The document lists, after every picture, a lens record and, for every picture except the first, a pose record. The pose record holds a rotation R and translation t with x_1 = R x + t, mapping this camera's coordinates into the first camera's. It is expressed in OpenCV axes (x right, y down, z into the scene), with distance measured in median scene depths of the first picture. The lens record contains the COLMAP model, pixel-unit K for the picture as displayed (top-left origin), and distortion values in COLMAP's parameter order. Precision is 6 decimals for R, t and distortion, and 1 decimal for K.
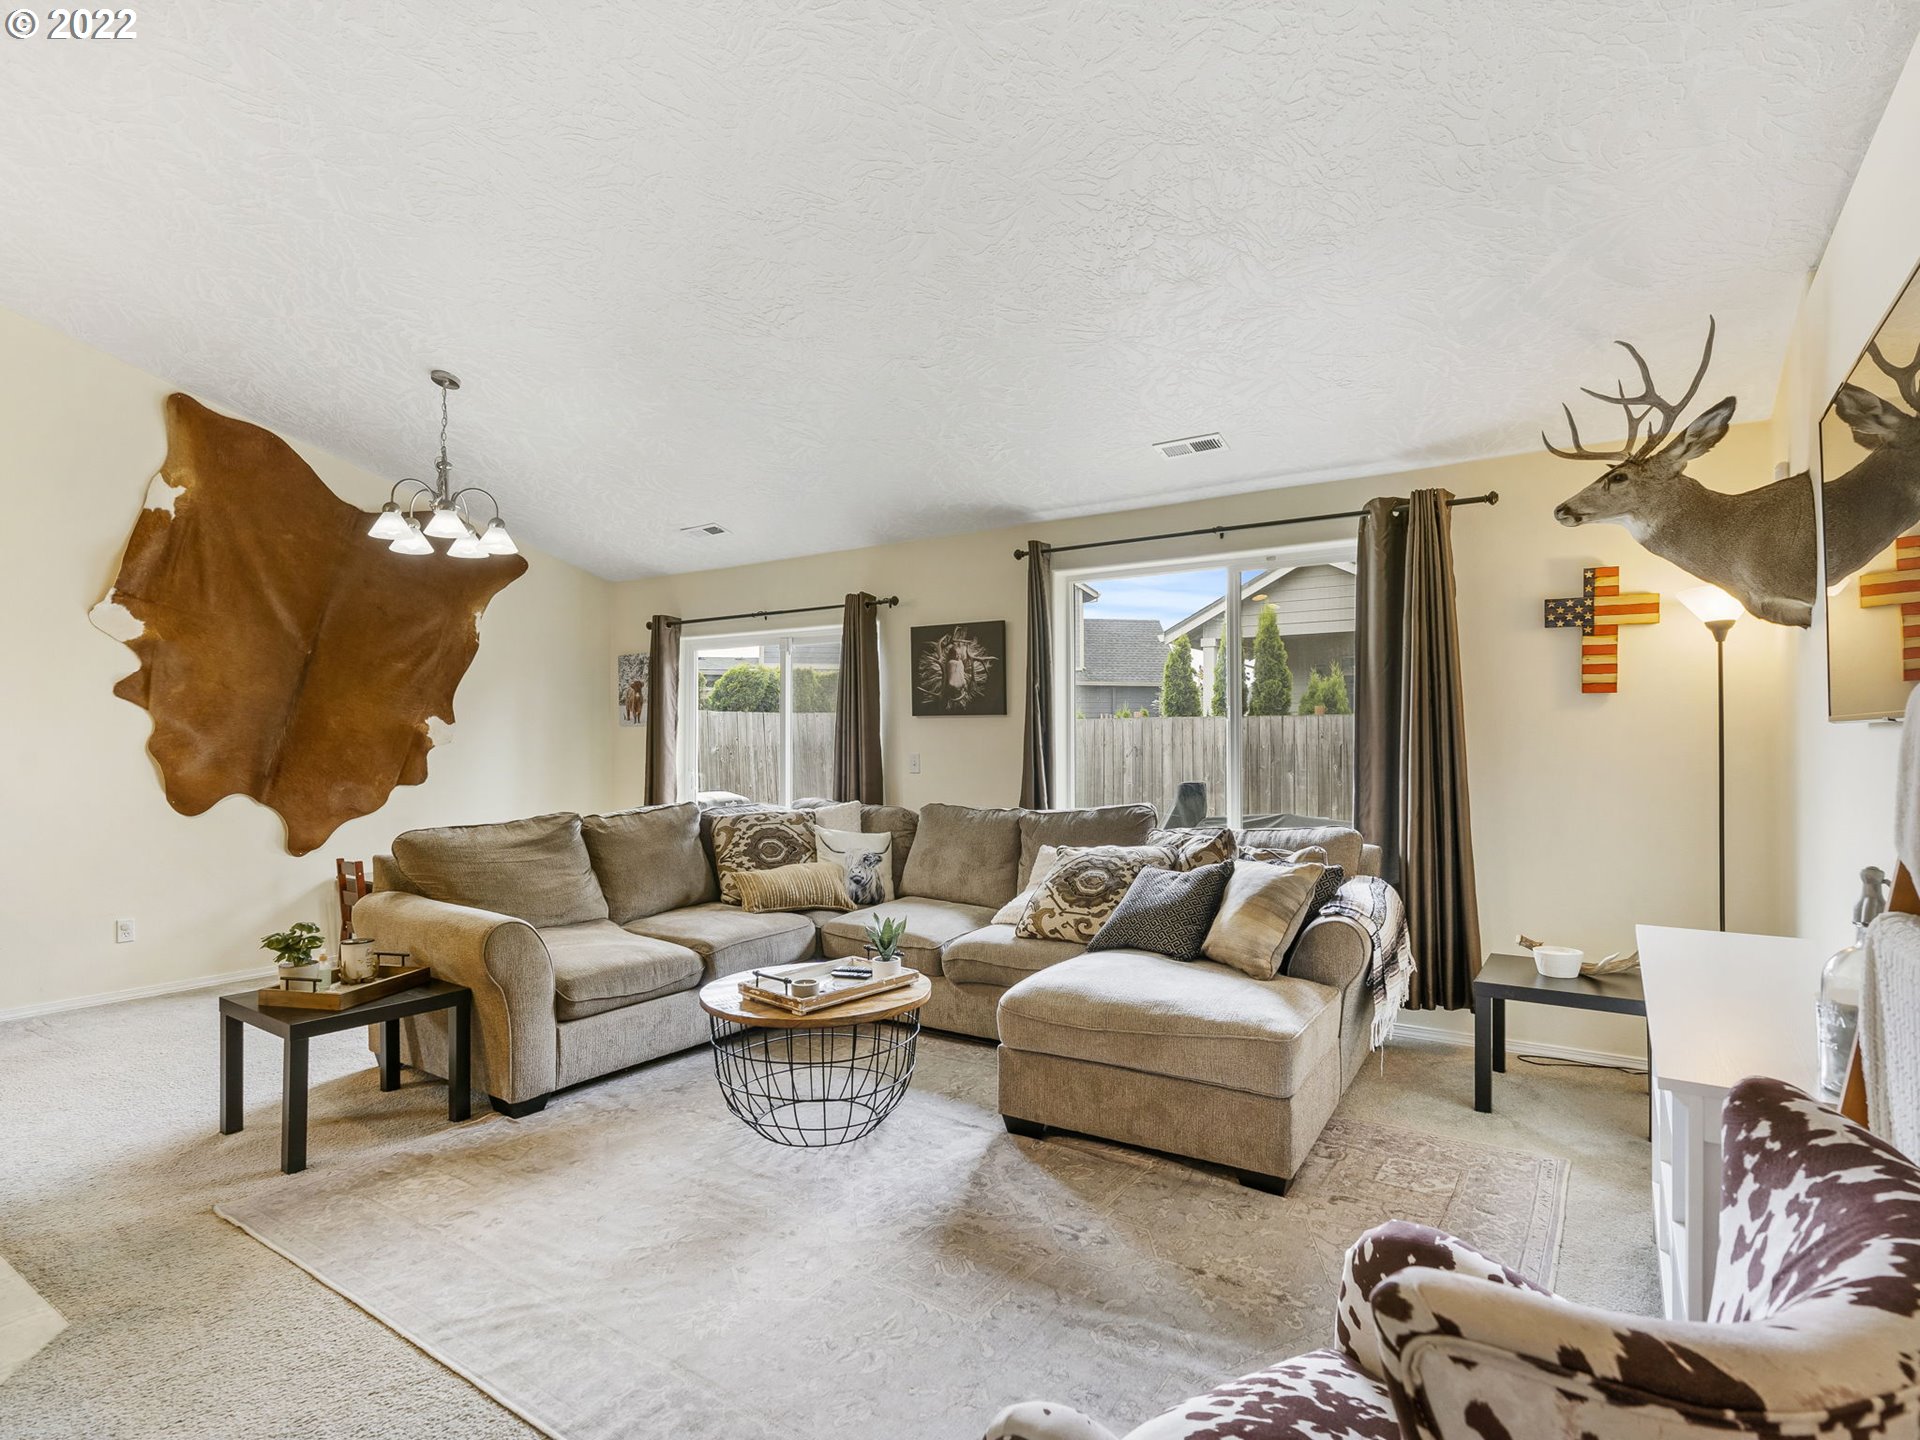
lens RADIAL K [[992.2, 0, 961.1], [0, 992.2, 745.4], [0, 0, 1]] dist [-0.004981, 0.000451]
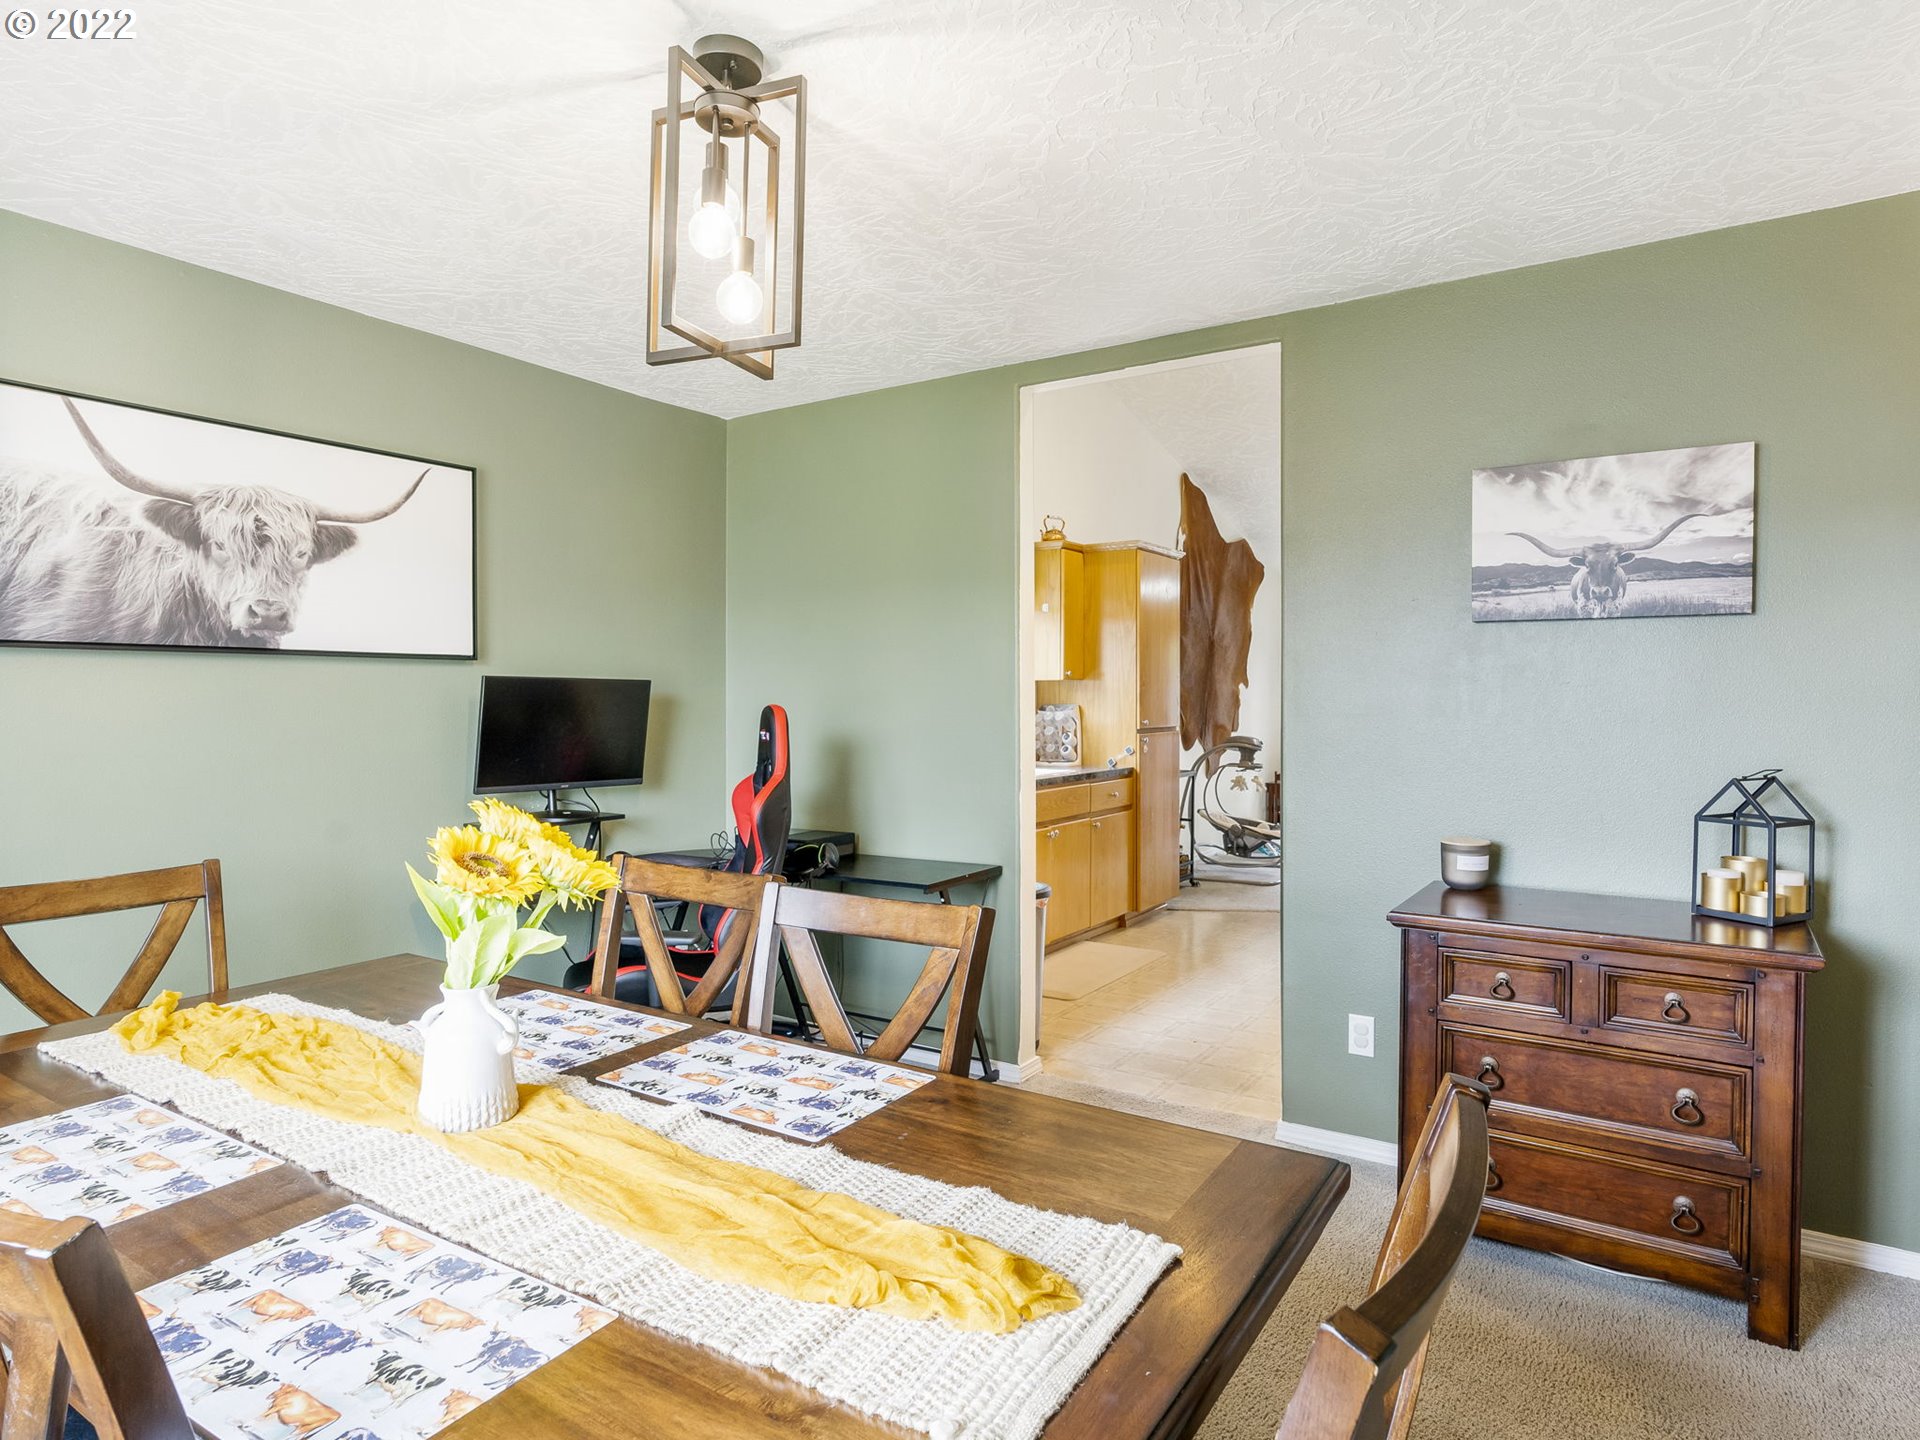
lens RADIAL K [[1096.9, 0, 960.0], [0, 1096.9, 720.0], [0, 0, 1]] dist [-0.001971, -0.000312]
pose [[0.999921, -0.002423, 0.012342, -1.065788], [0.002220, 0.999862, 0.016480, -0.004412], [-0.012380, -0.016452, 0.999788, -0.634224]]
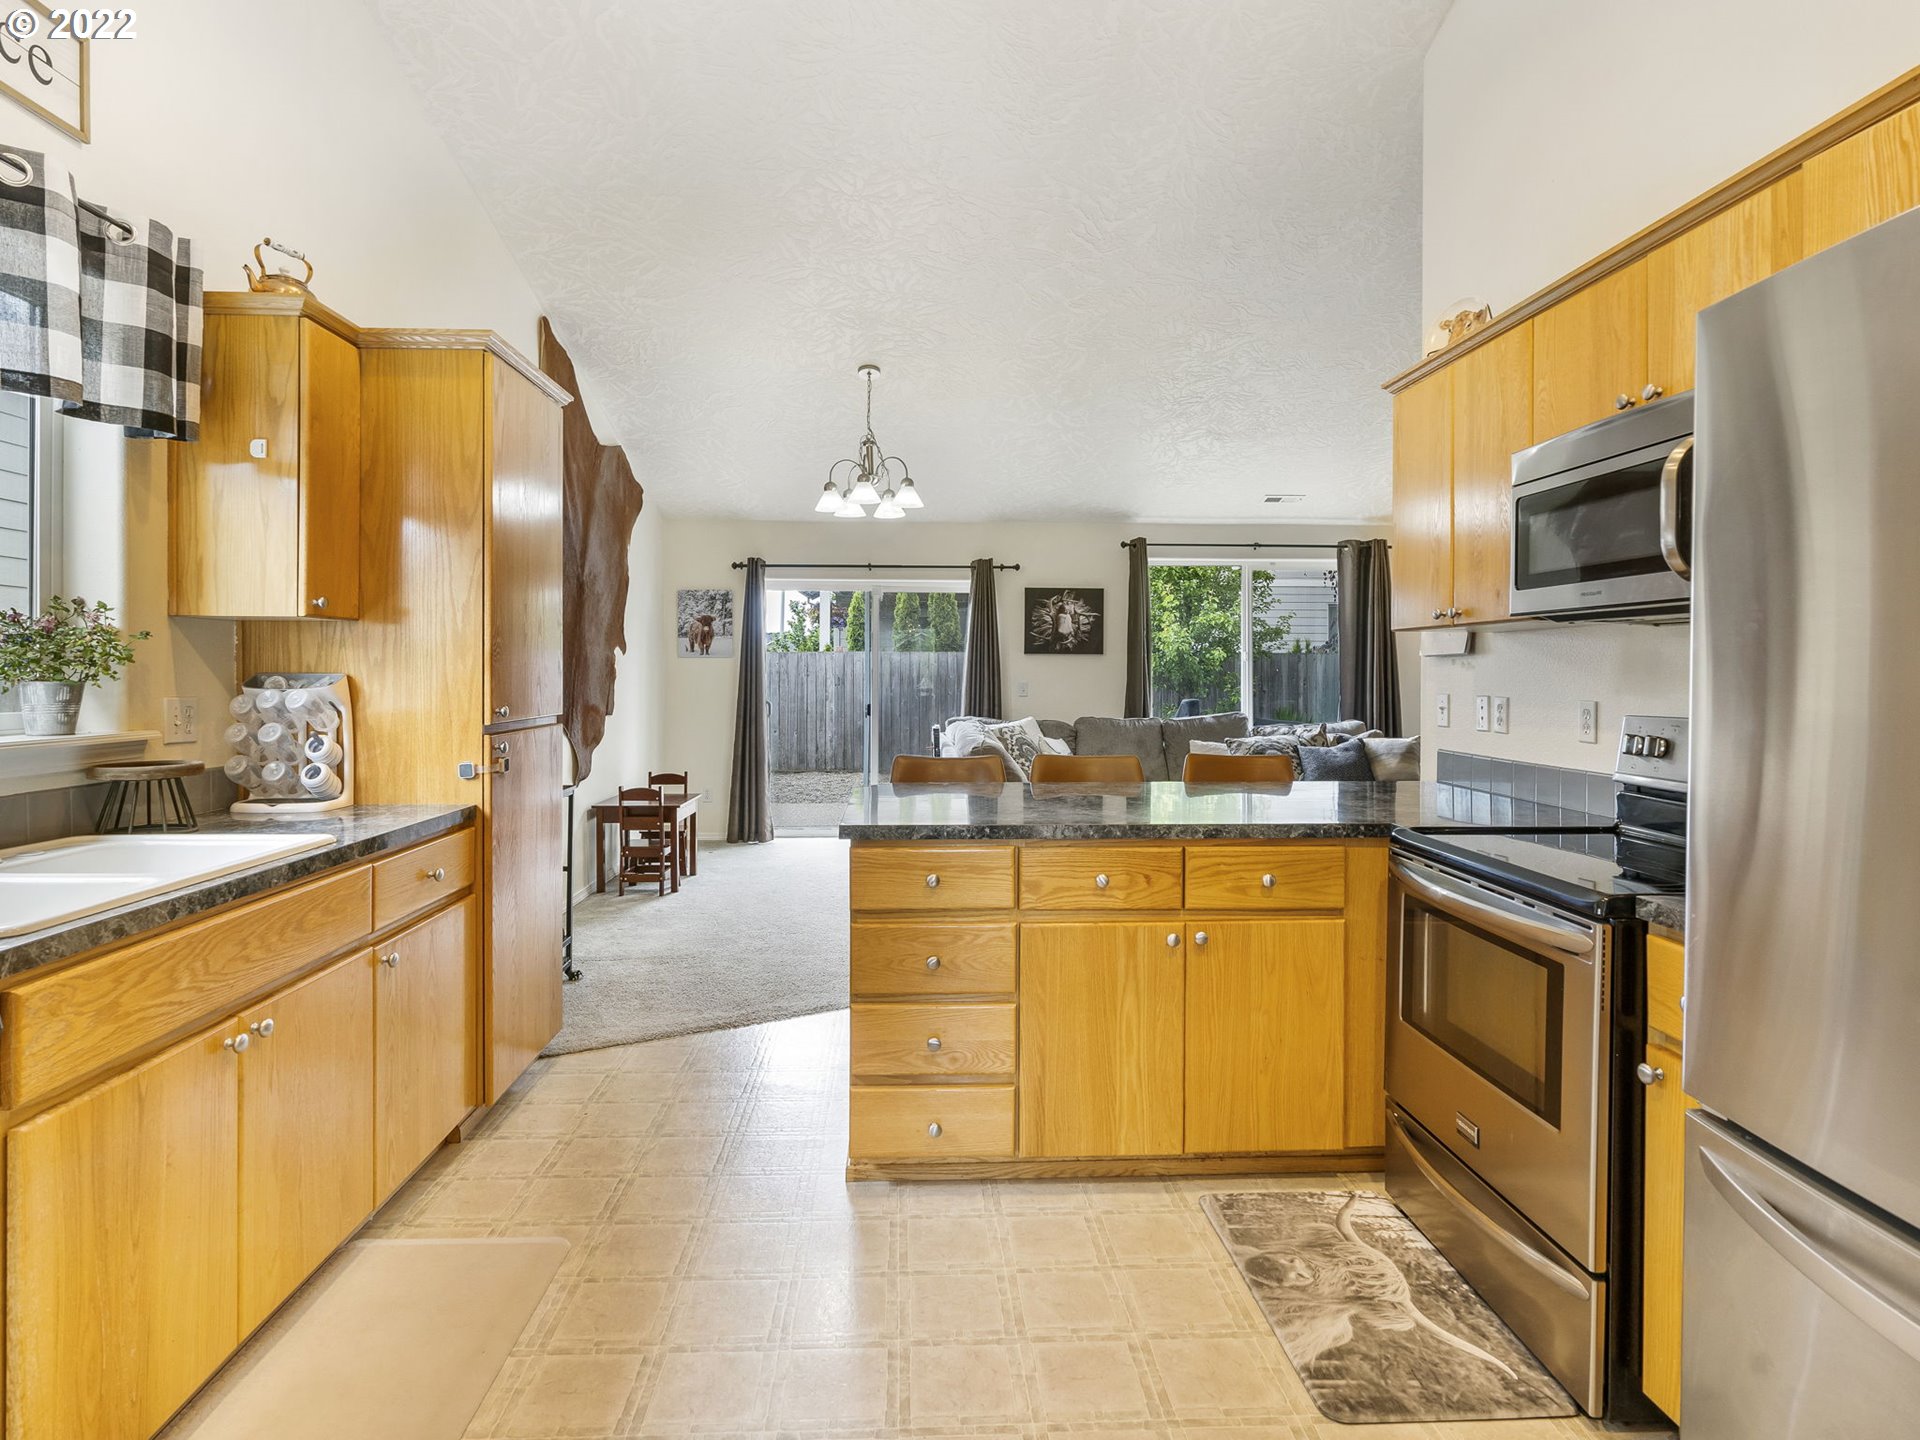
lens RADIAL K [[1023.5, 0, 943.7], [0, 1023.5, 668.2], [0, 0, 1]] dist [0.000264, 0.002099]
pose [[0.805259, 0.004119, 0.592909, -0.987302], [-0.000055, 0.999976, -0.006872, -0.000746], [-0.592923, 0.005501, 0.805241, -0.048182]]
